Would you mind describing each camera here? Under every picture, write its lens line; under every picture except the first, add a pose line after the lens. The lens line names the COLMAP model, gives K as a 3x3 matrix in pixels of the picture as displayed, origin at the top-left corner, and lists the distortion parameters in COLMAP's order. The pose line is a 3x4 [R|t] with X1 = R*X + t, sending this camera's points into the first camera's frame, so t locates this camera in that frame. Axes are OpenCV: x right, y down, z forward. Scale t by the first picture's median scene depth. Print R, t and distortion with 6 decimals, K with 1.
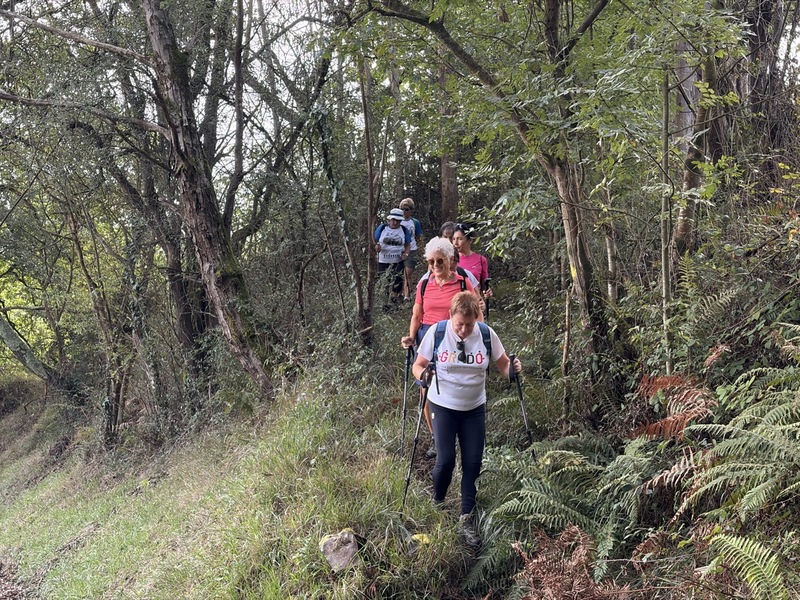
lens RADIAL K [[1210.2, 0, 390.8], [0, 1210.2, 302.5], [0, 0, 1]] dist [0.113110, 0.000000]
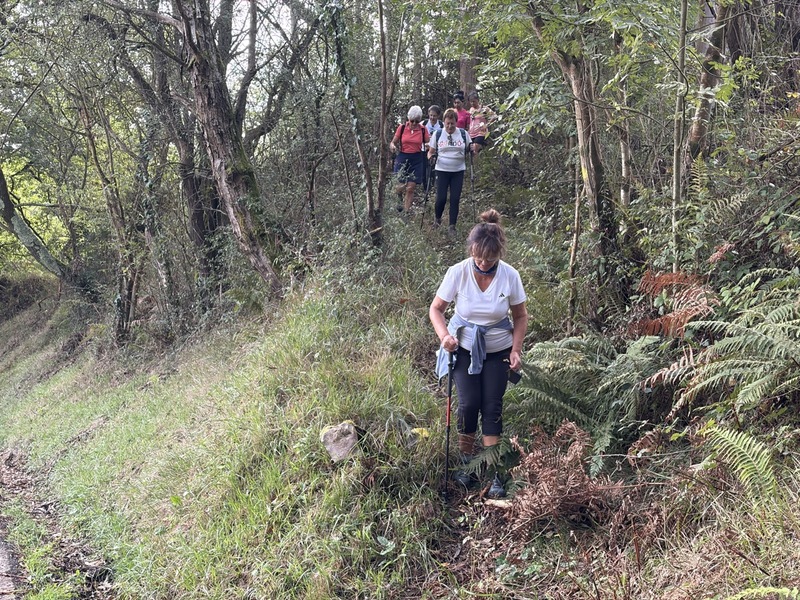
lens RADIAL K [[1210.2, 0, 395.6], [0, 1210.2, 292.5], [0, 0, 1]] dist [0.113110, 0.000000]
pose [[0.999581, 0.027549, -0.008914, 0.006141], [-0.026917, 0.997551, 0.064557, 0.008921], [0.010670, -0.064290, 0.997874, 0.003051]]
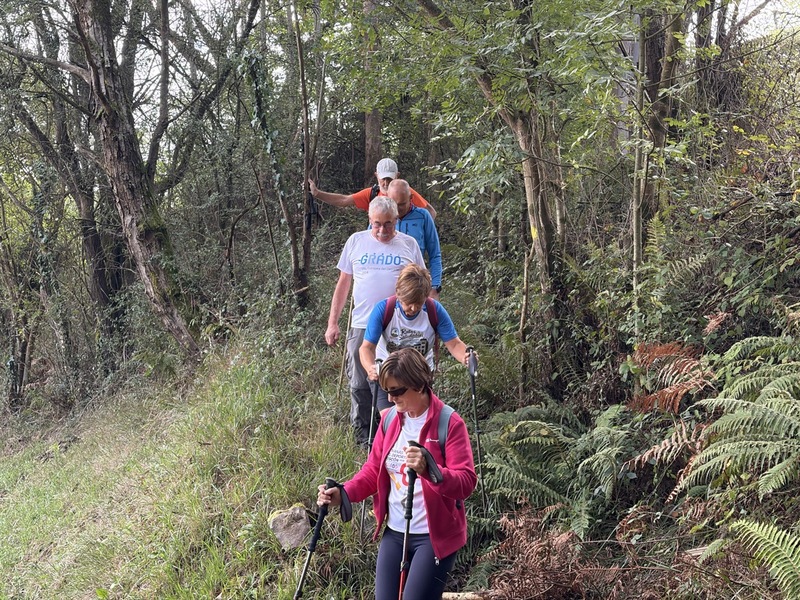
lens RADIAL K [[1210.2, 0, 397.1], [0, 1210.2, 308.6], [0, 0, 1]] dist [0.113110, 0.000000]
pose [[0.996282, 0.017329, 0.084396, -0.025953], [-0.020322, 0.999190, 0.034735, 0.002503], [-0.083725, -0.036321, 0.995827, 0.048806]]
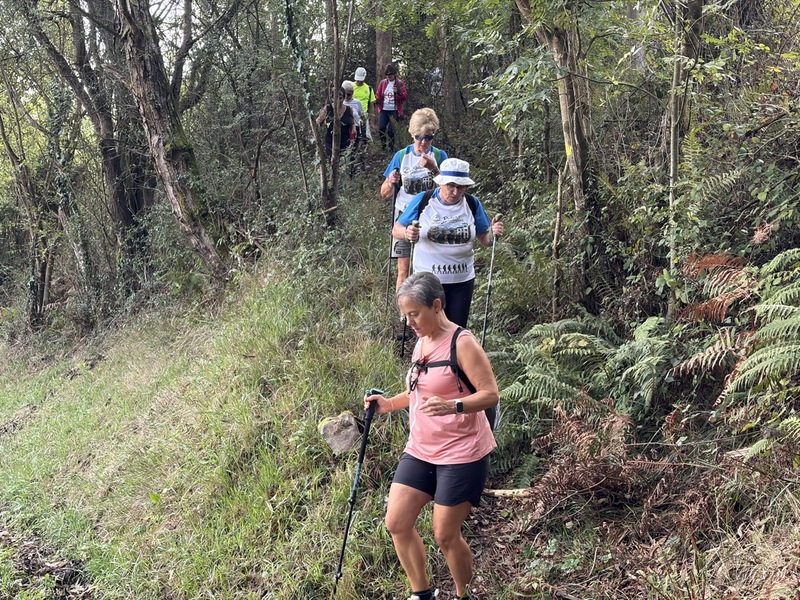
lens RADIAL K [[1210.2, 0, 393.2], [0, 1210.2, 312.0], [0, 0, 1]] dist [0.113110, 0.000000]
pose [[0.996382, 0.010910, 0.084290, -0.050771], [-0.019300, 0.994863, 0.099373, 0.007042], [-0.082772, -0.100640, 0.991474, 0.032377]]
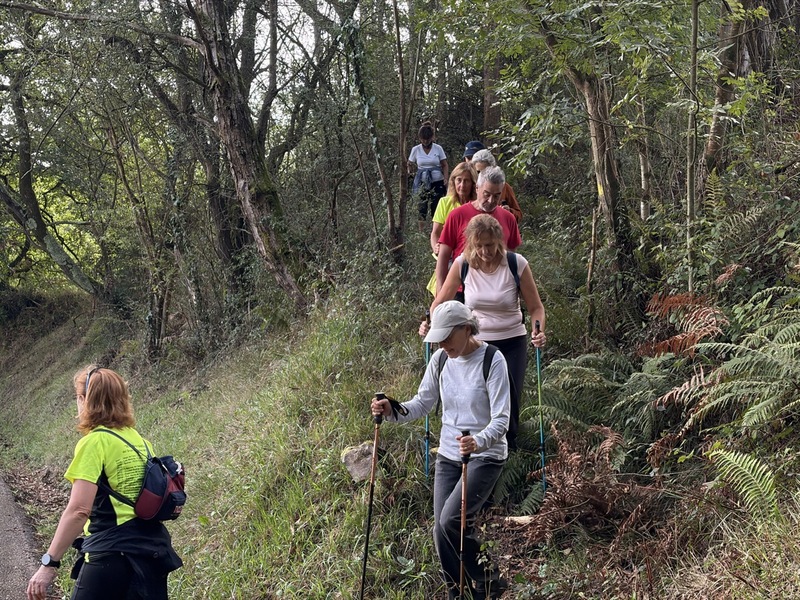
lens RADIAL K [[1210.2, 0, 391.8], [0, 1210.2, 312.0], [0, 0, 1]] dist [0.113110, 0.000000]
pose [[0.999196, 0.007350, -0.039422, 0.014760], [-0.004322, 0.997072, 0.076345, -0.000505], [0.039868, -0.076113, 0.996302, -0.006286]]
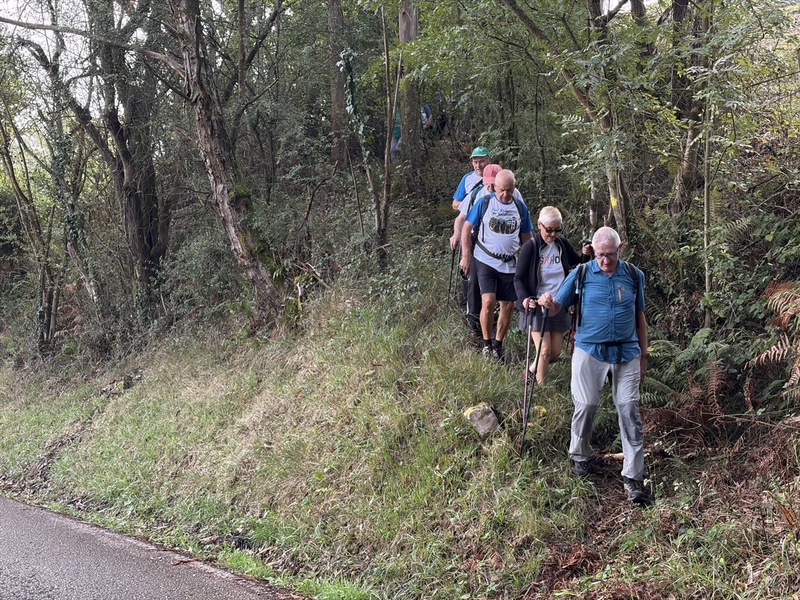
lens RADIAL K [[1210.2, 0, 404.1], [0, 1210.2, 306.2], [0, 0, 1]] dist [0.113110, 0.000000]
pose [[0.978970, -0.001168, 0.204002, -0.237367], [-0.013782, 0.997321, 0.071844, -0.003698], [-0.203539, -0.073145, 0.976331, -0.139869]]
